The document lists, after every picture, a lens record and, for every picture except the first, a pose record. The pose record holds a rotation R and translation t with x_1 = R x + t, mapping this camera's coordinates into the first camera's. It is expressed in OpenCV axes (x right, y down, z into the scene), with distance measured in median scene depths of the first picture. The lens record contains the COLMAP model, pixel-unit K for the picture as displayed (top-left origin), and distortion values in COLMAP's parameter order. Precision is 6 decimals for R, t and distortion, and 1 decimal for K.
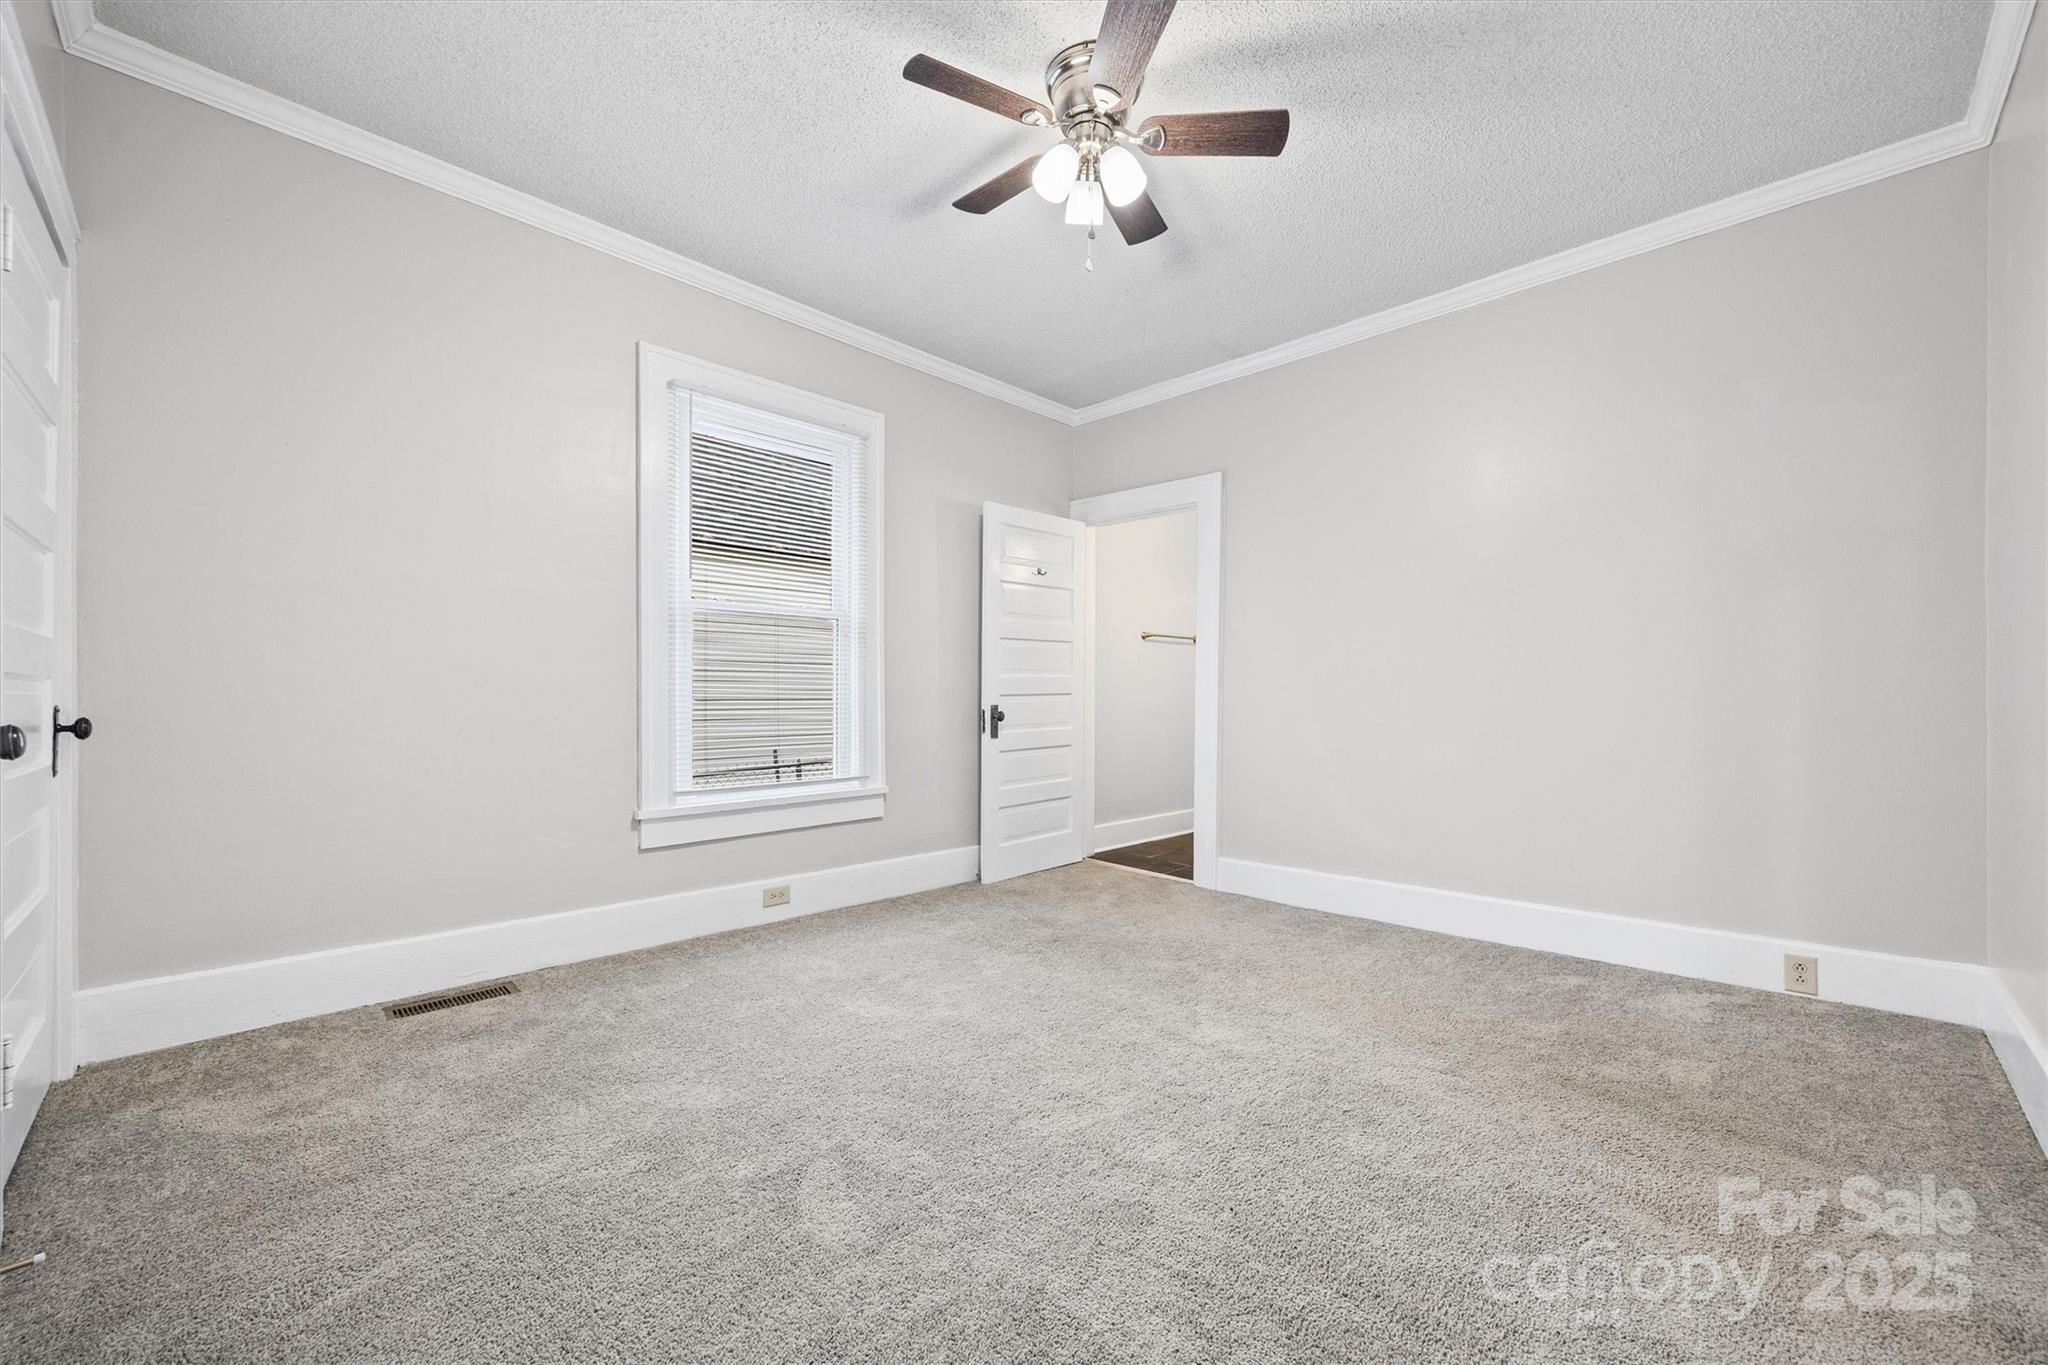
lens RADIAL K [[802.9, 0, 1027.0], [0, 802.9, 692.9], [0, 0, 1]] dist [-0.003300, -0.000633]
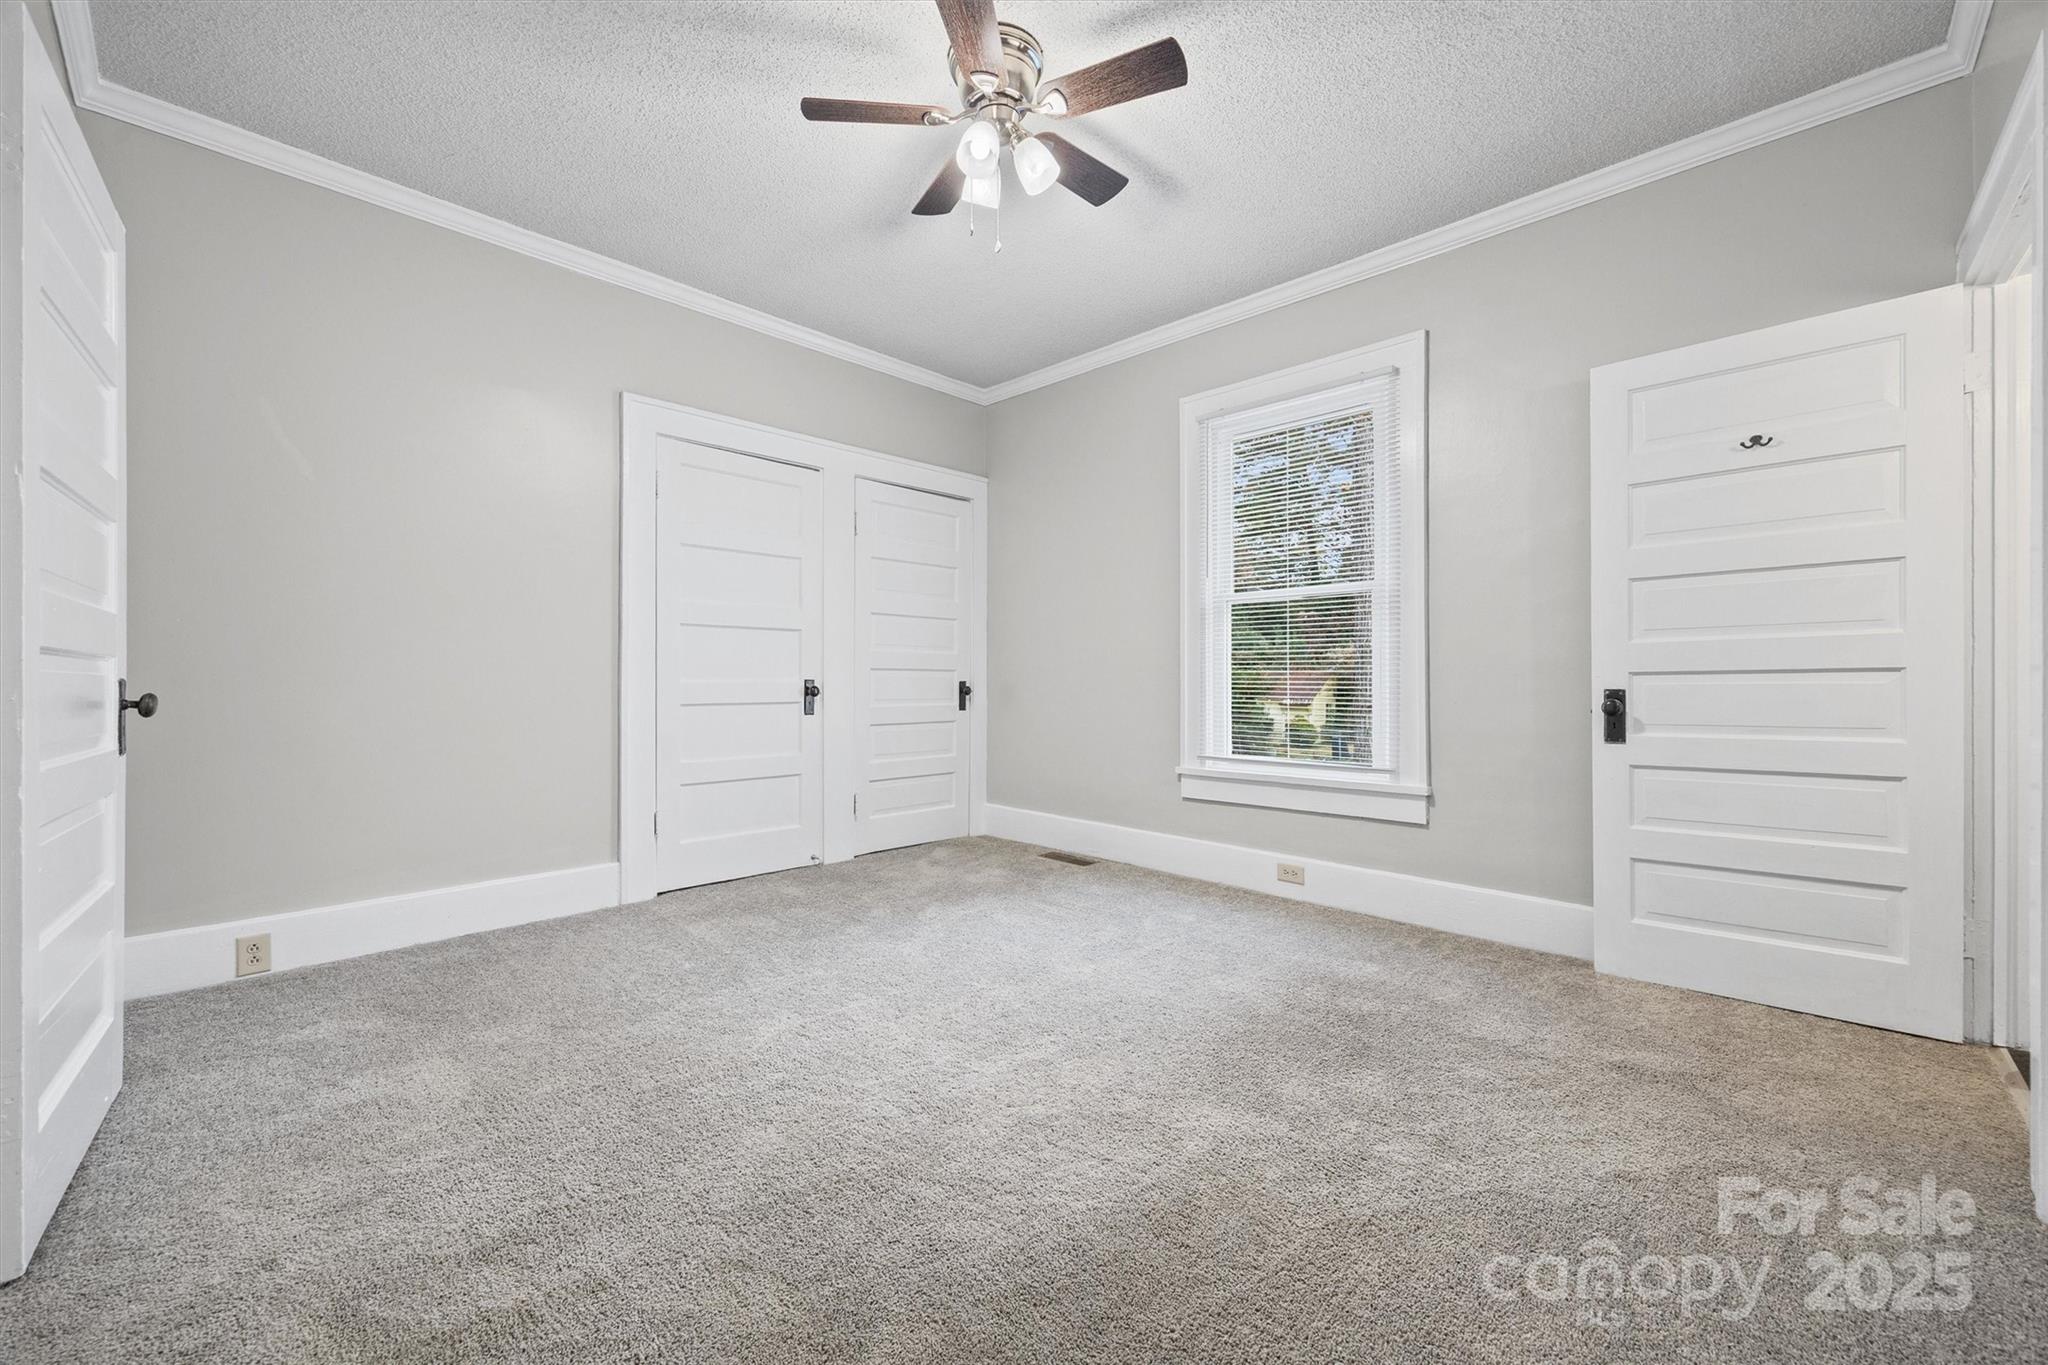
lens RADIAL K [[802.9, 0, 1019.3], [0, 802.9, 678.6], [0, 0, 1]] dist [-0.003300, -0.000633]
pose [[-0.010904, -0.005925, -0.999923, 0.702073], [0.005648, 0.999966, -0.005987, 0.011414], [0.999925, -0.005712, -0.010870, 0.669991]]
